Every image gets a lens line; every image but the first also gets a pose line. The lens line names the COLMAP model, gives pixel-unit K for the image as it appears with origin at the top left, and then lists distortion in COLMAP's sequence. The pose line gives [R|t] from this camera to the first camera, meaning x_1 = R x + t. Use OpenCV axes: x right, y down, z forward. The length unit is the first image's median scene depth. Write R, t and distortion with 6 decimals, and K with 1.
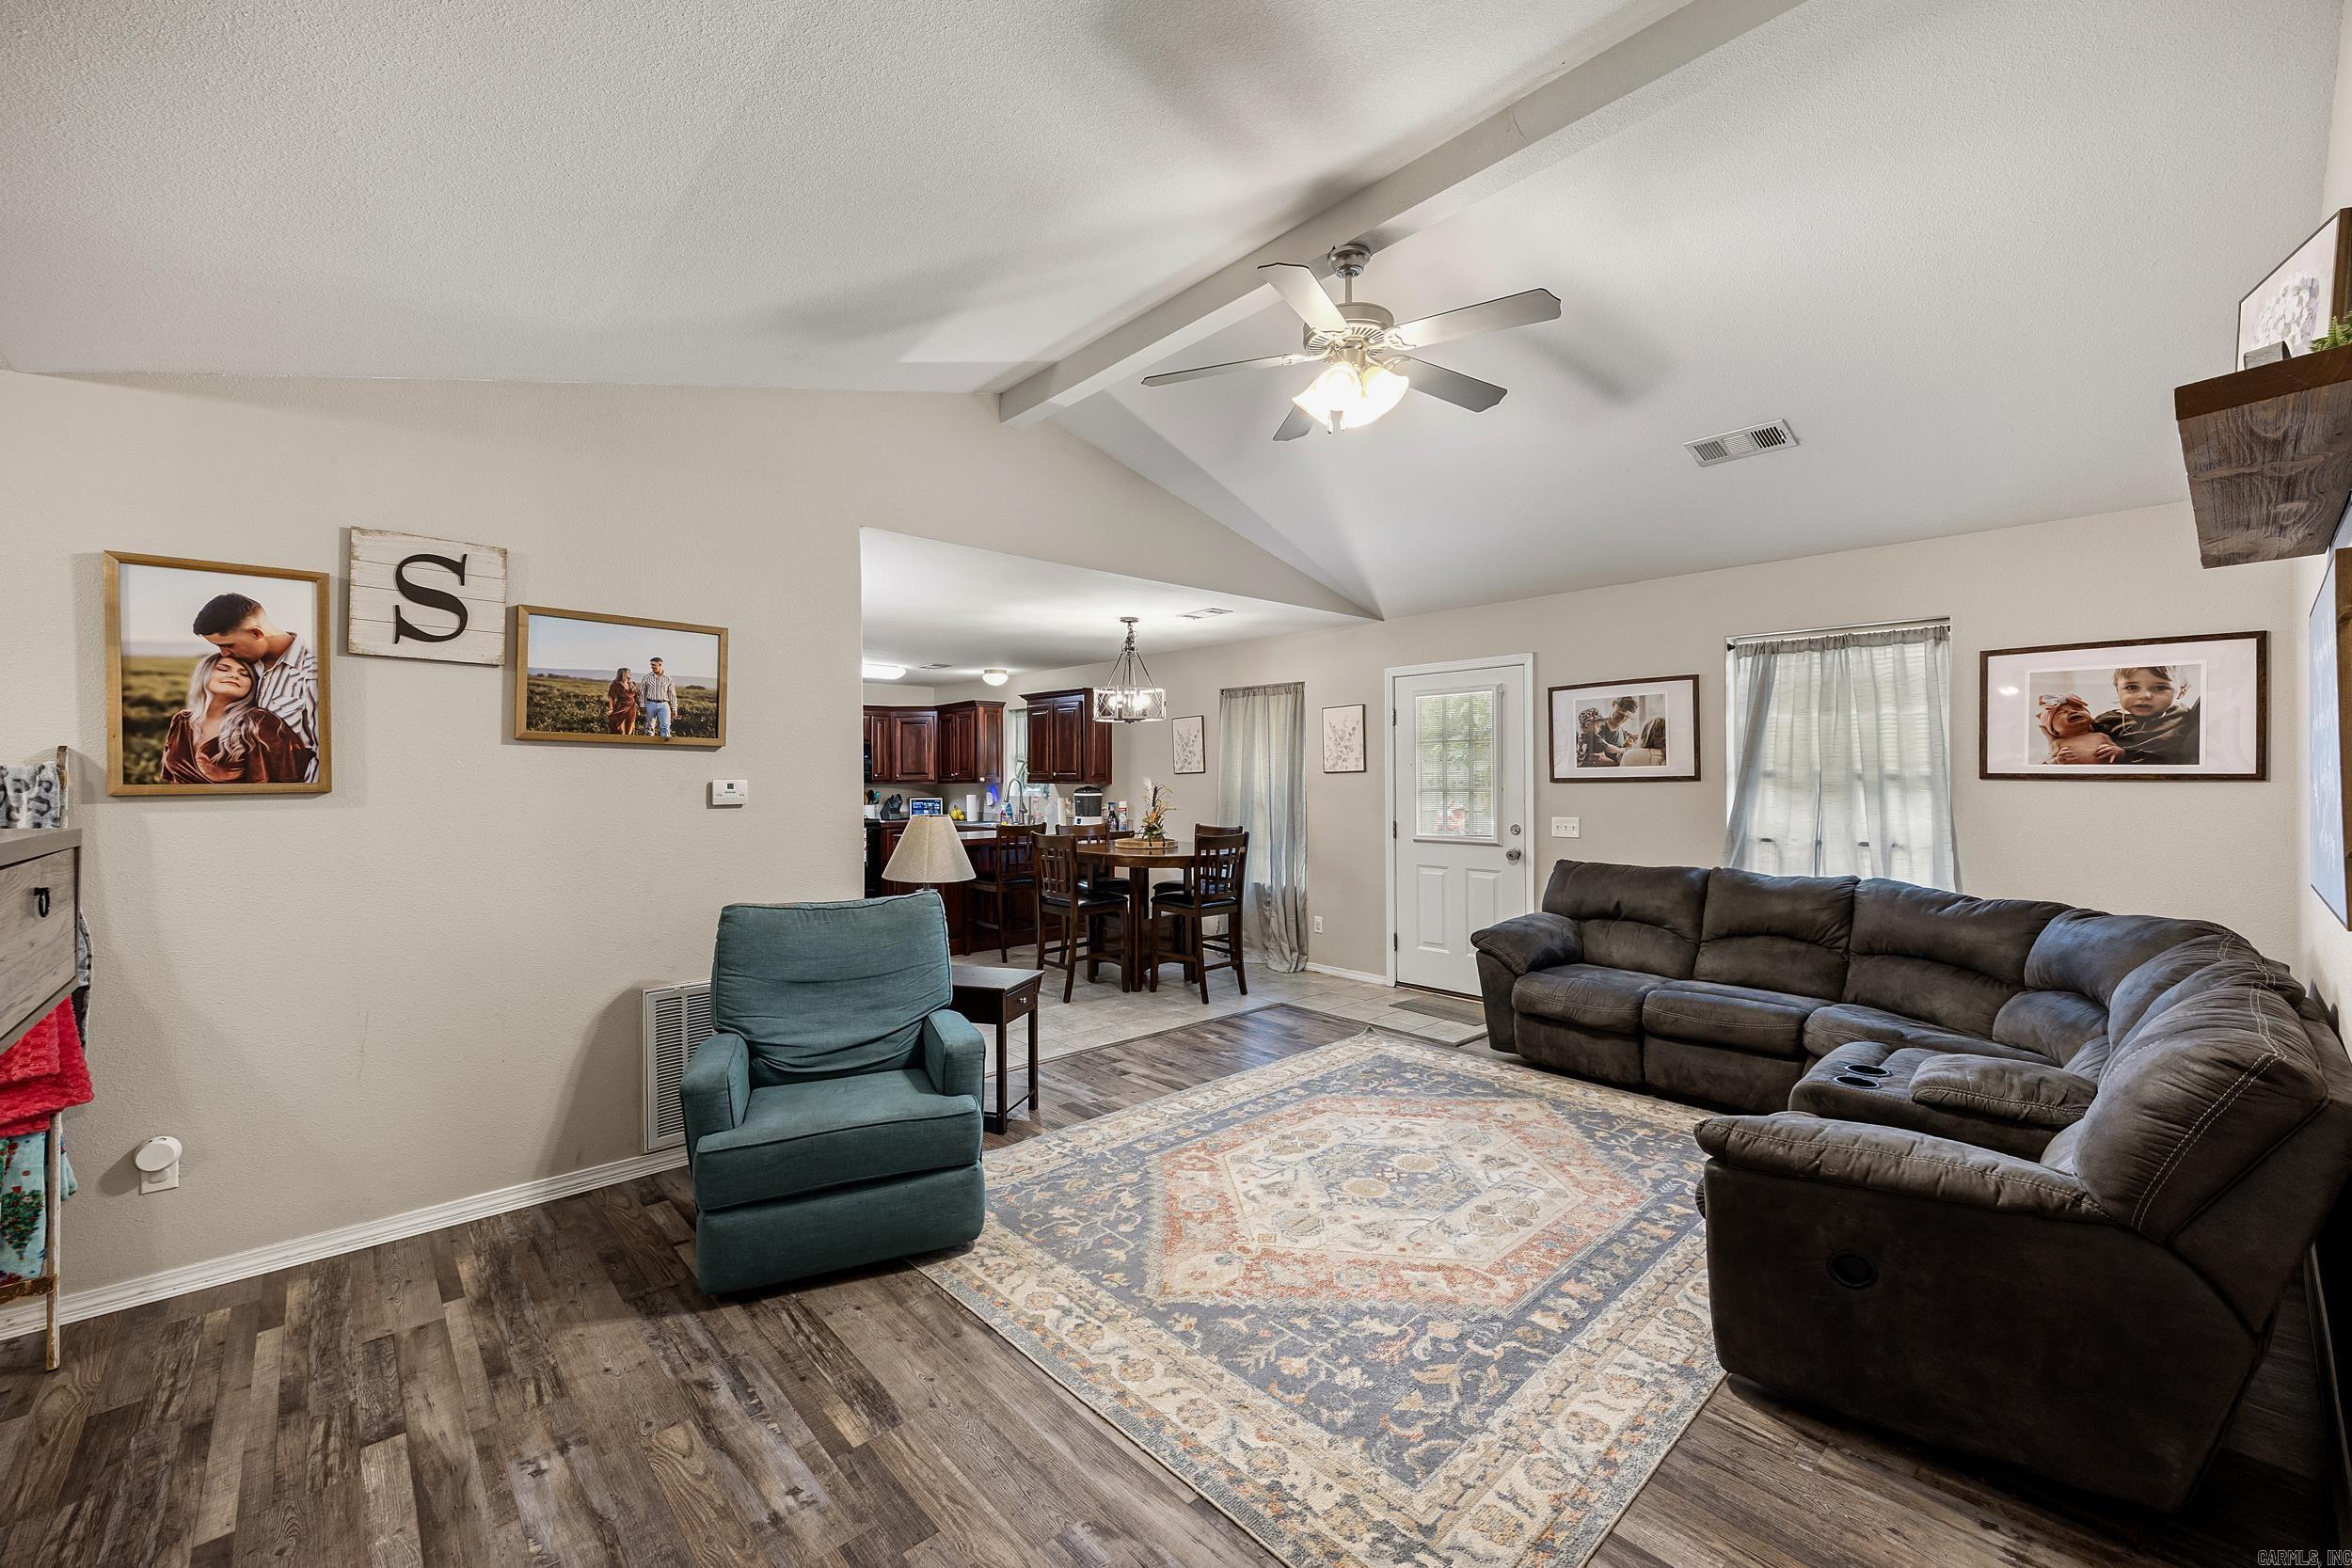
lens RADIAL K [[949.0, 0, 1216.7], [0, 949.0, 785.8], [0, 0, 1]] dist [0.002320, -0.000183]
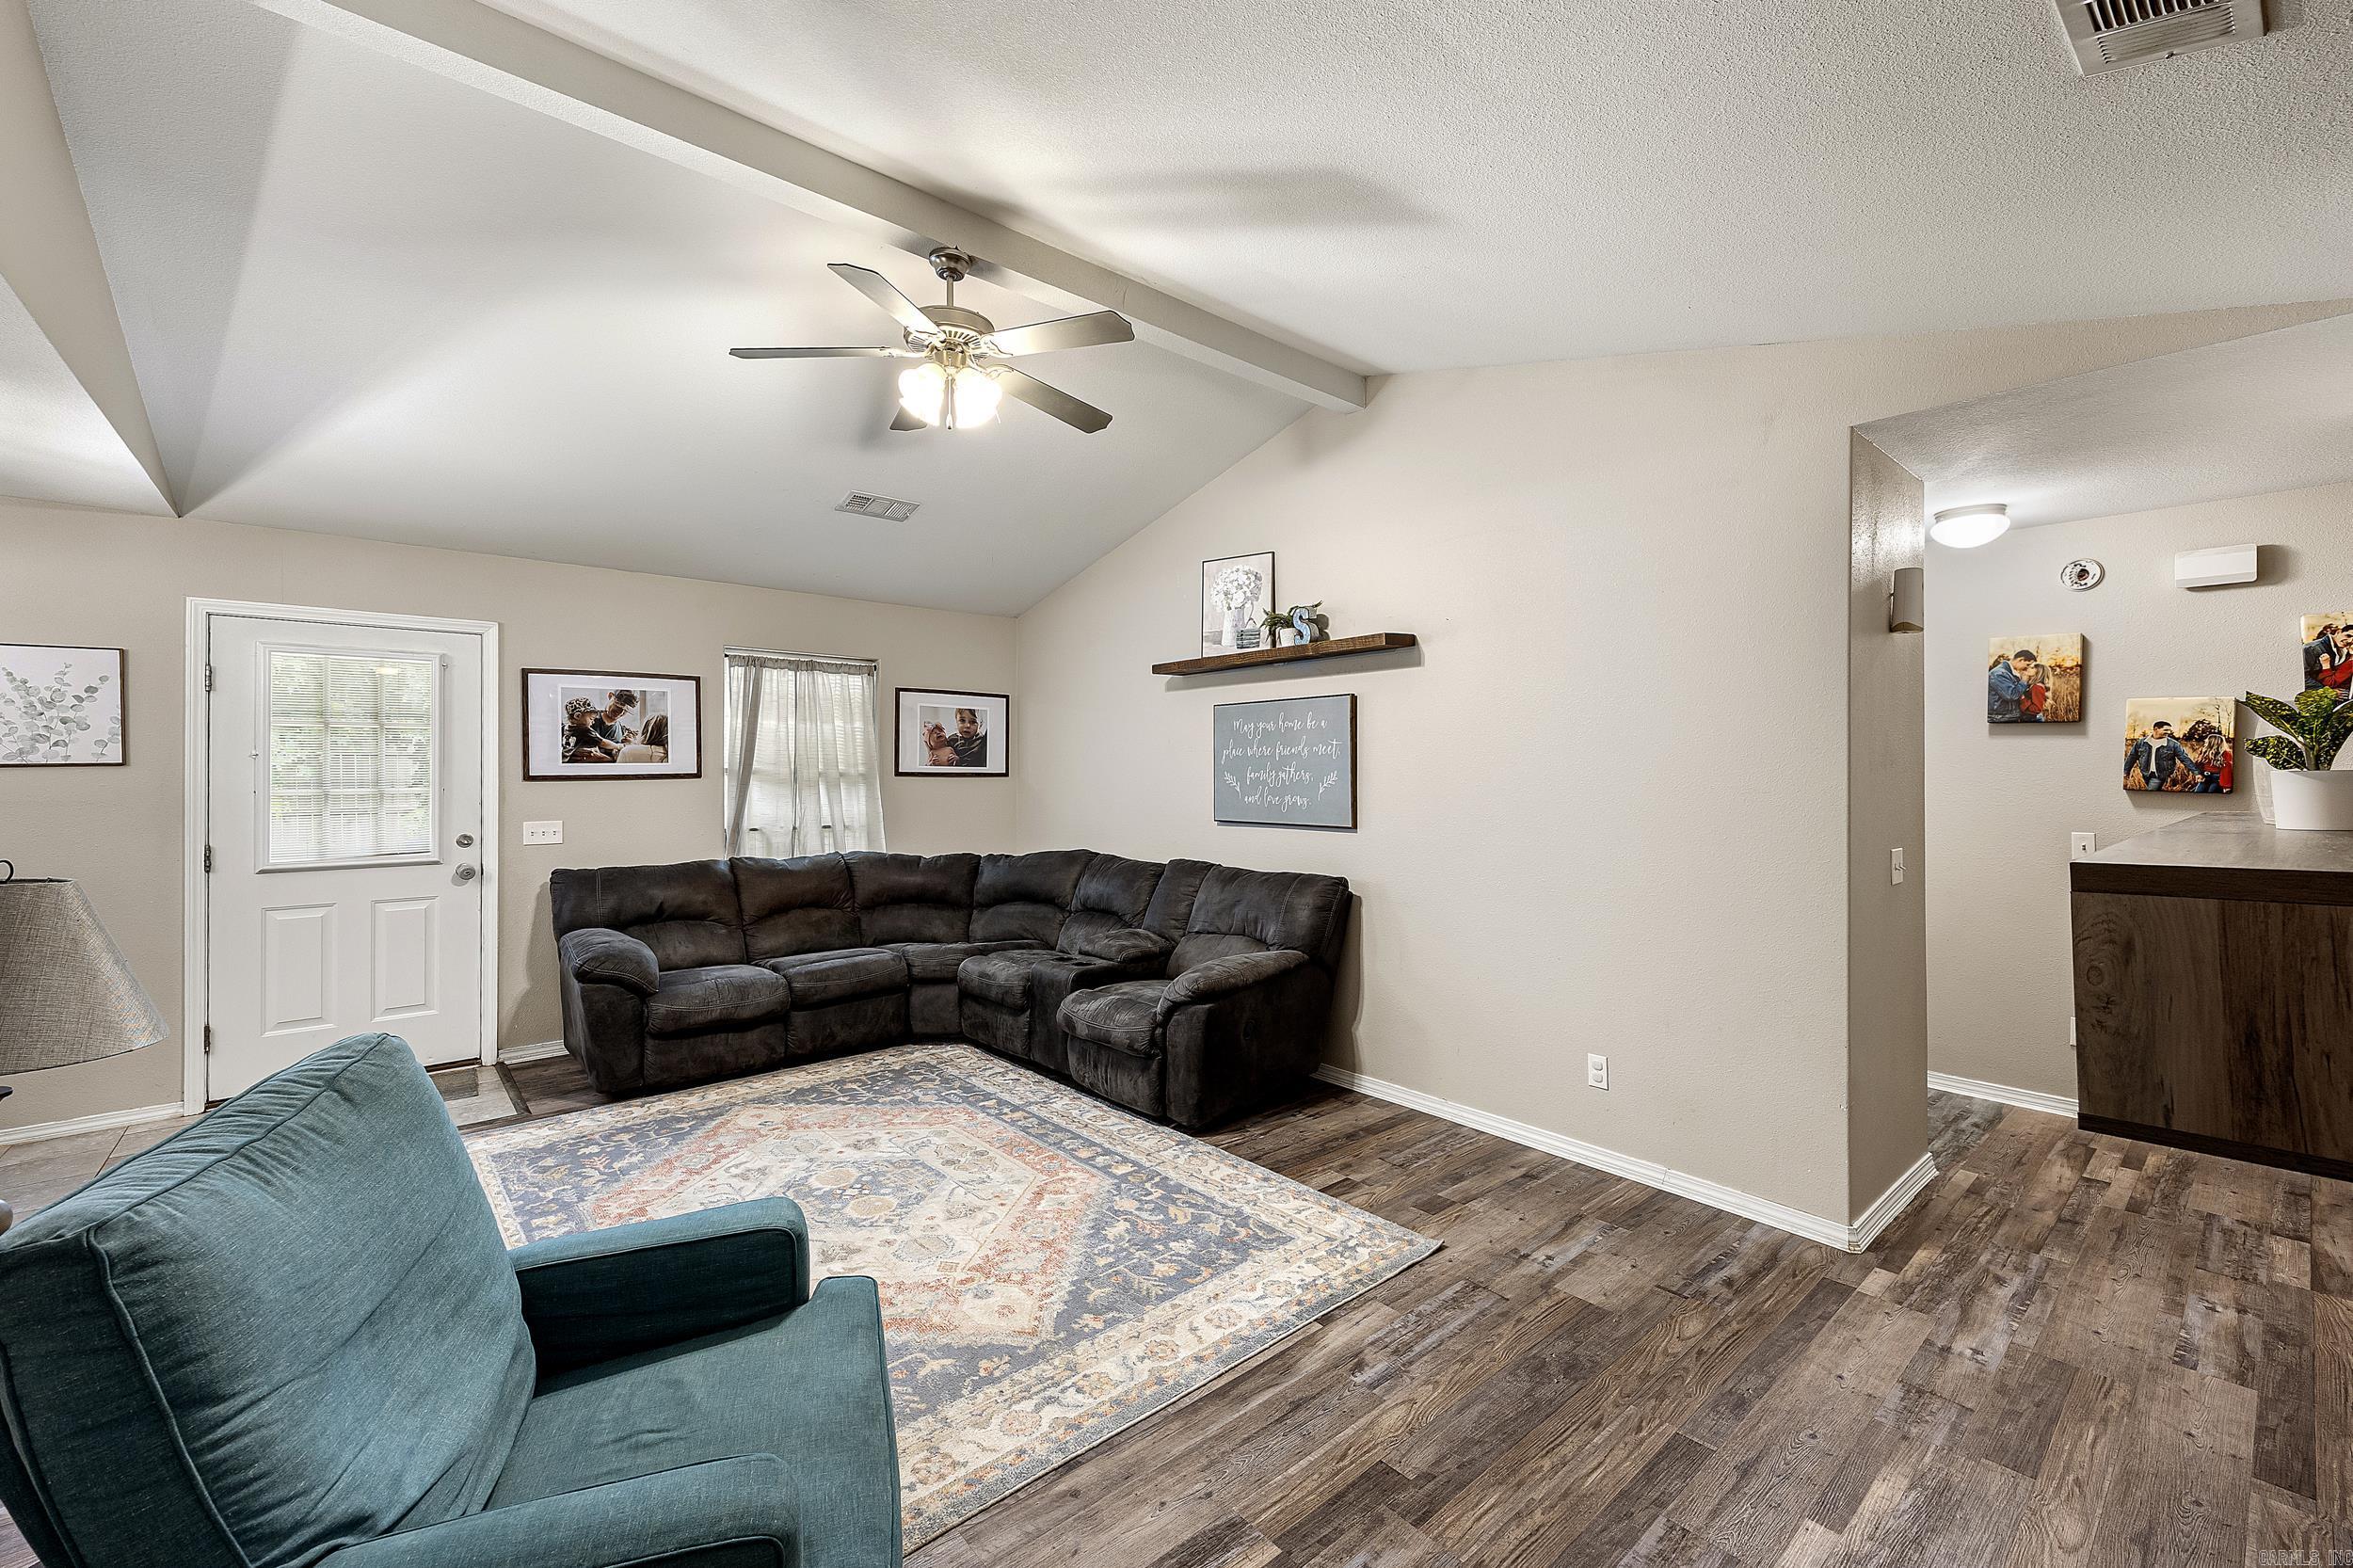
lens RADIAL K [[949.5, 0, 1160.6], [0, 949.5, 772.8], [0, 0, 1]] dist [0.002320, -0.000183]
pose [[0.054724, 0.002488, 0.998498, -0.691526], [0.010028, 0.999945, -0.003041, -0.003487], [-0.998451, 0.010180, 0.054696, 0.584739]]
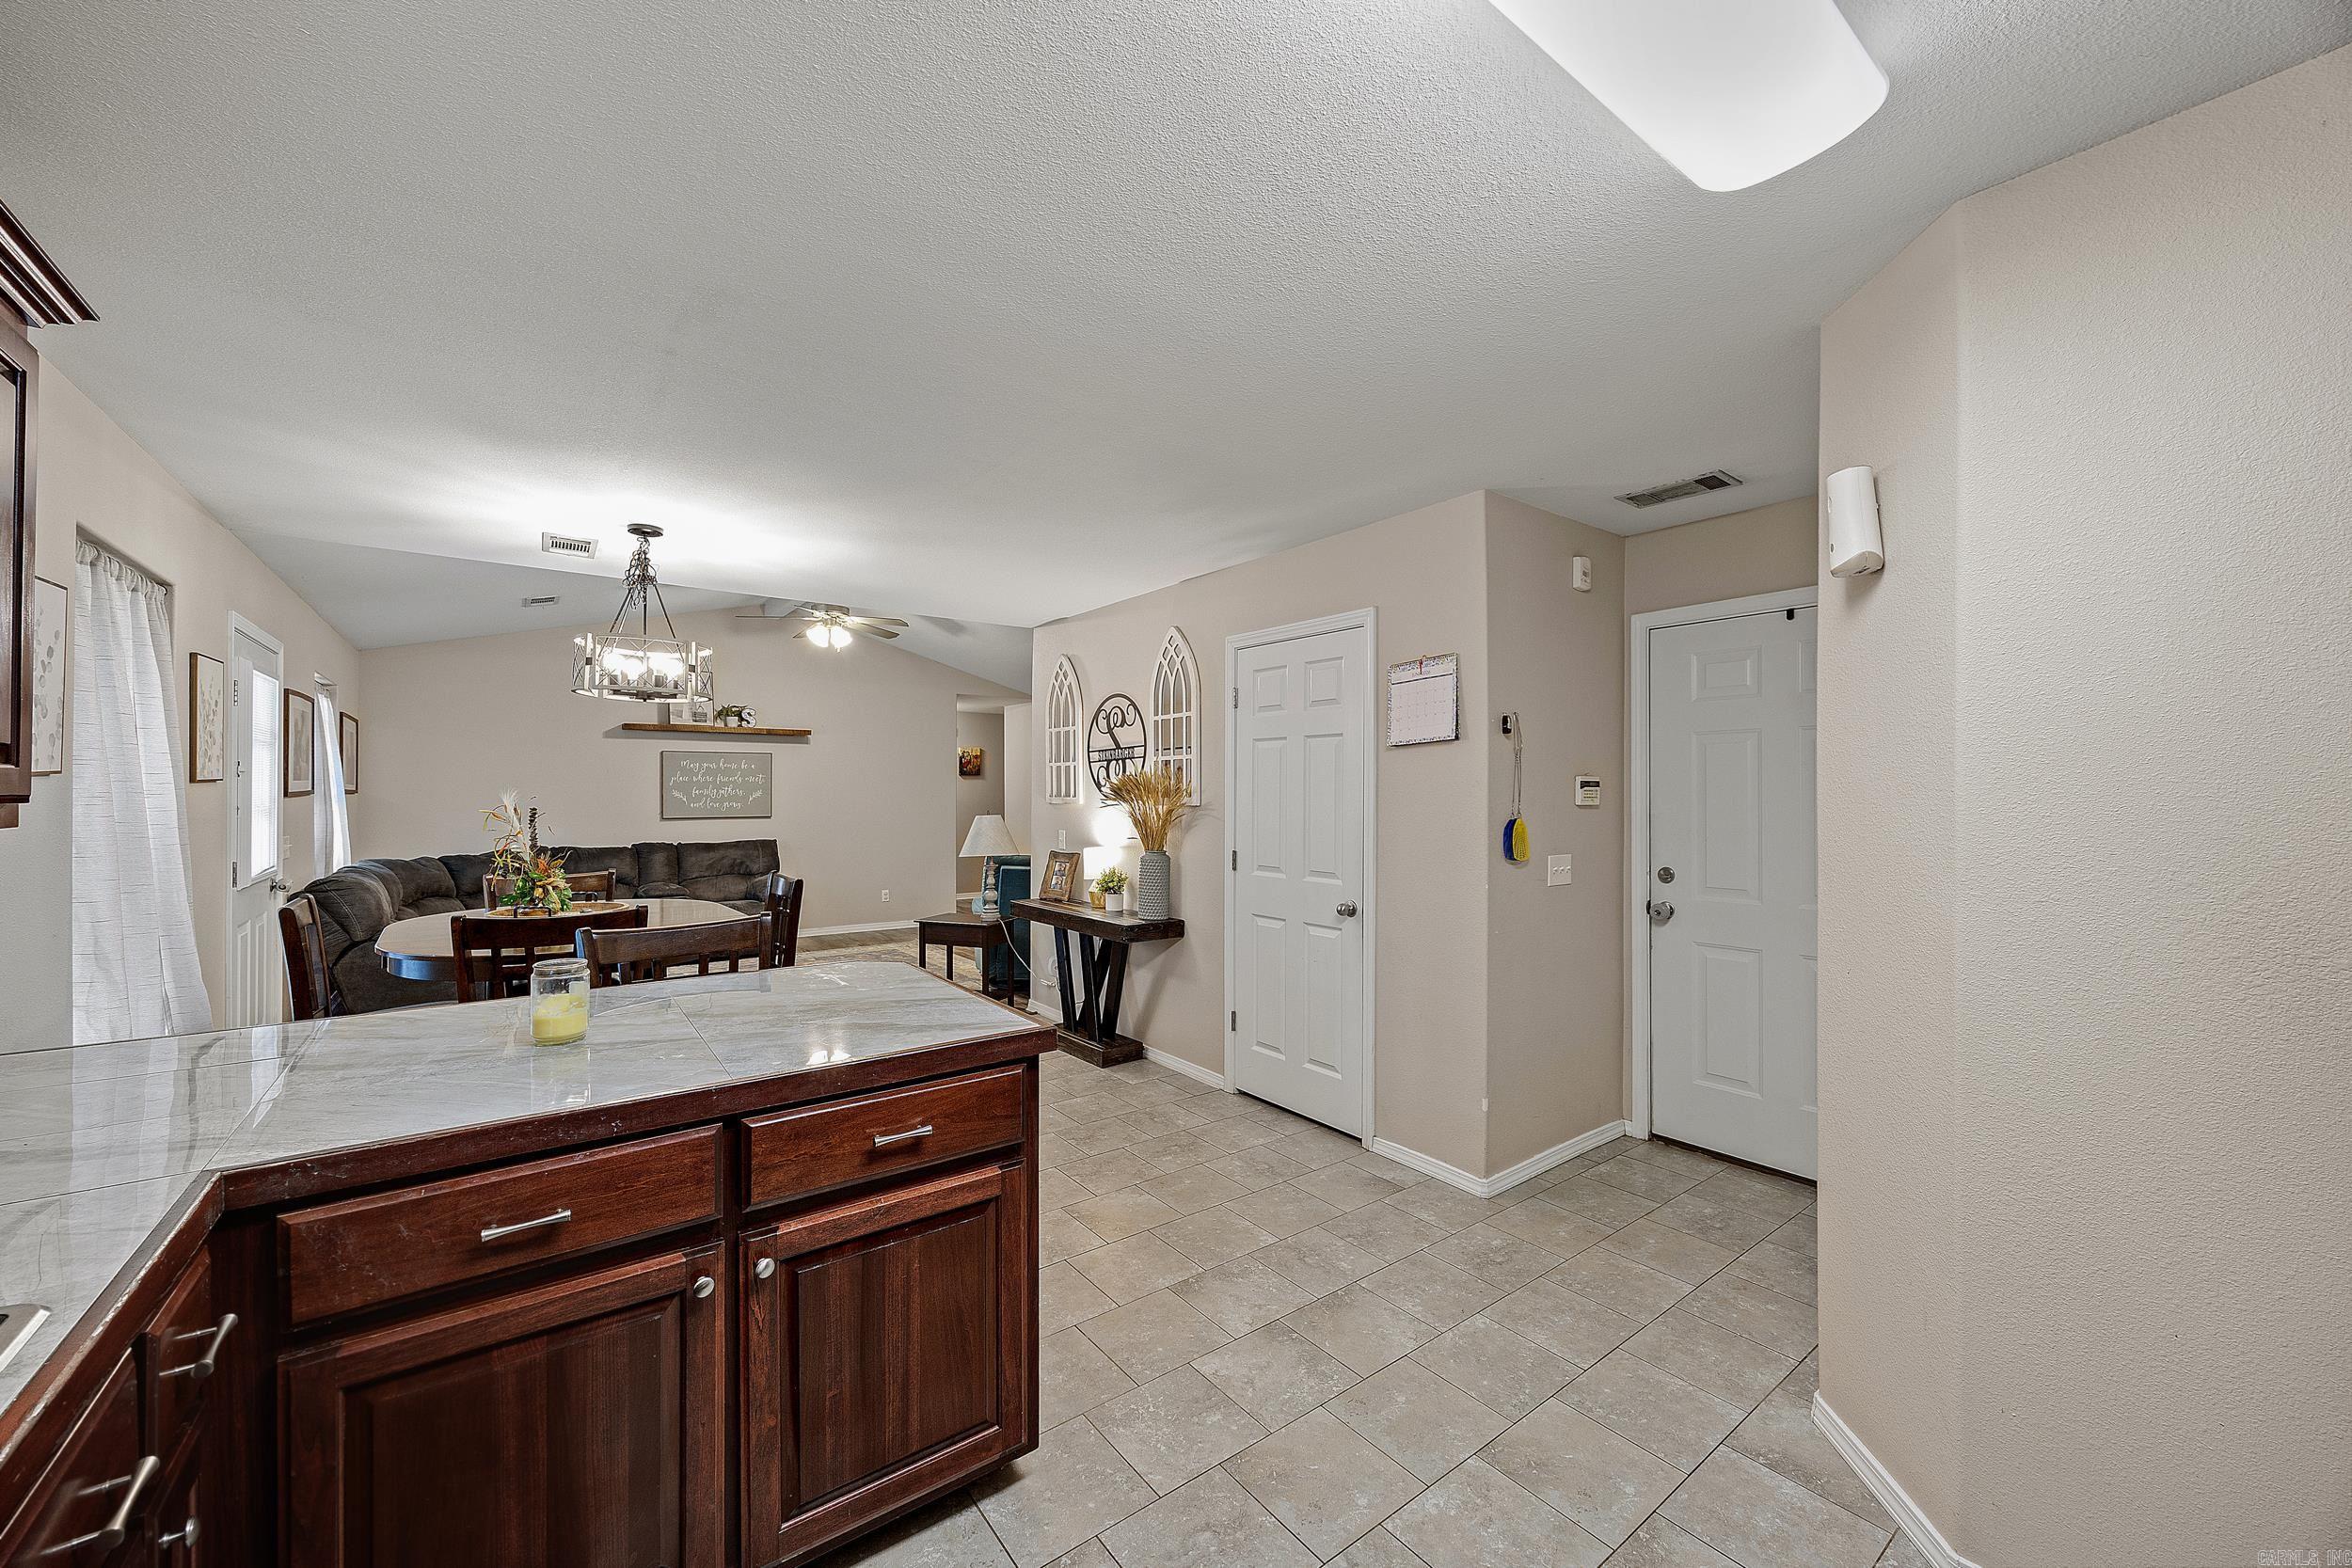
lens RADIAL K [[896.0, 0, 1178.9], [0, 896.0, 791.7], [0, 0, 1]] dist [0.000323, 0.000105]
pose [[-0.992471, 0.002210, 0.122456, -0.861744], [0.003491, 0.999941, 0.010247, -0.022344], [-0.122426, 0.010597, -0.992421, 2.624994]]
